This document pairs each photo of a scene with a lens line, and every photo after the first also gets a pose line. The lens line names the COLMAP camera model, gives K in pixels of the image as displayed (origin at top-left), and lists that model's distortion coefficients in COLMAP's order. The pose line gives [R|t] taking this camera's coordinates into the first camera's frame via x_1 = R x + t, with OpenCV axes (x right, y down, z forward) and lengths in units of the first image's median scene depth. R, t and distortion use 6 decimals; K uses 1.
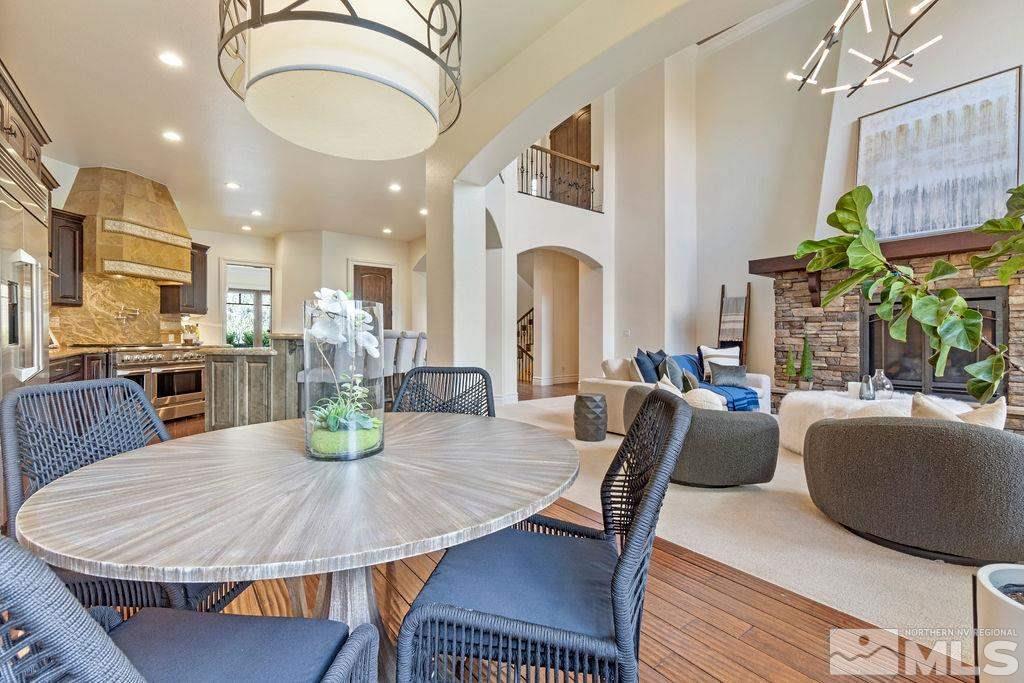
lens RADIAL K [[434.3, 0, 508.9], [0, 434.3, 341.1], [0, 0, 1]] dist [-0.014970, 0.000077]
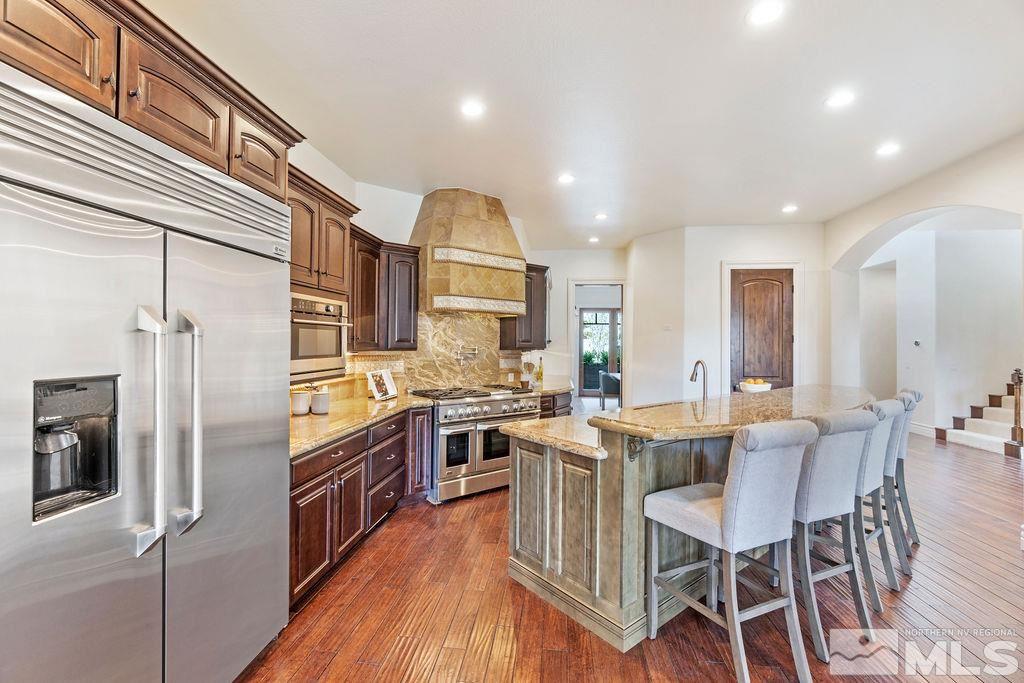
lens RADIAL K [[434.3, 0, 508.9], [0, 434.3, 341.1], [0, 0, 1]] dist [-0.014970, 0.000077]
pose [[0.712006, 0.001974, -0.702171, -0.214097], [-0.014917, 0.999813, -0.012316, -0.083954], [0.702015, 0.019244, 0.711902, 0.455188]]
